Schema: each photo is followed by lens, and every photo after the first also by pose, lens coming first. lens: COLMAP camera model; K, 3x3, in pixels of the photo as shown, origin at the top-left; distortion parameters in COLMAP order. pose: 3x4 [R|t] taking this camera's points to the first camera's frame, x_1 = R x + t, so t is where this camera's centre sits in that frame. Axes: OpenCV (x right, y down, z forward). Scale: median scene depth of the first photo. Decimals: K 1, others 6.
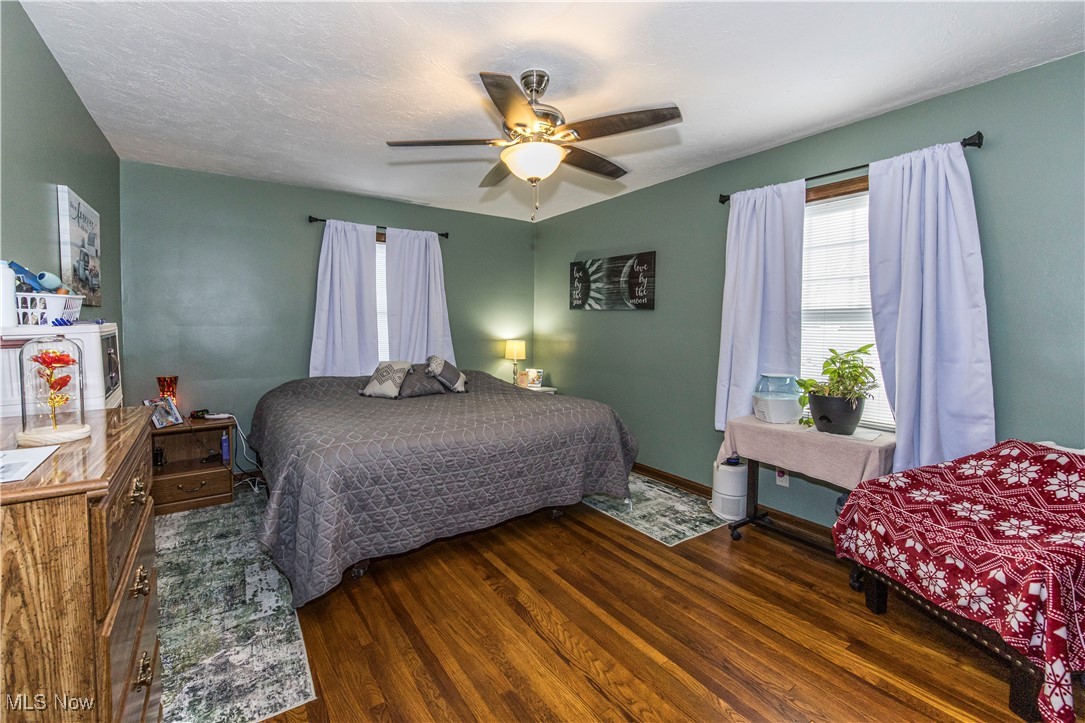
lens RADIAL K [[446.9, 0, 508.2], [0, 446.9, 342.6], [0, 0, 1]] dist [0.000127, 0.000344]
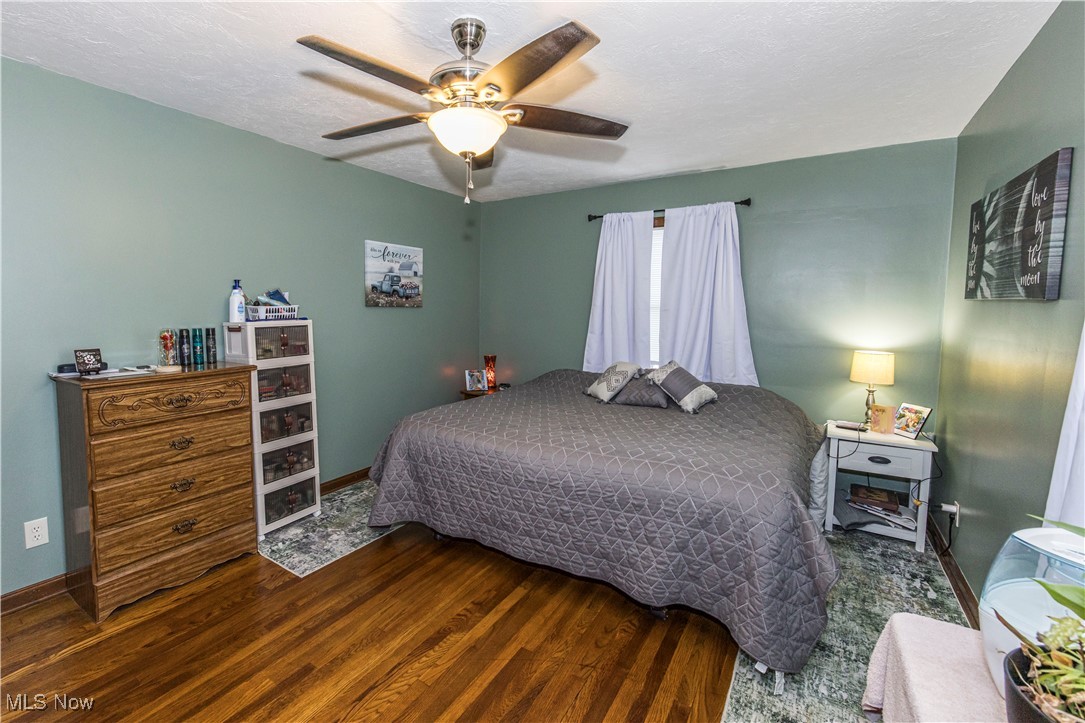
lens RADIAL K [[478.7, 0, 538.0], [0, 478.7, 341.1], [0, 0, 1]] dist [-0.000446, 0.000657]
pose [[0.424336, 0.062802, -0.903324, 0.611278], [-0.045728, 0.997805, 0.047891, -0.044381], [0.904349, 0.020985, 0.426277, 0.486966]]
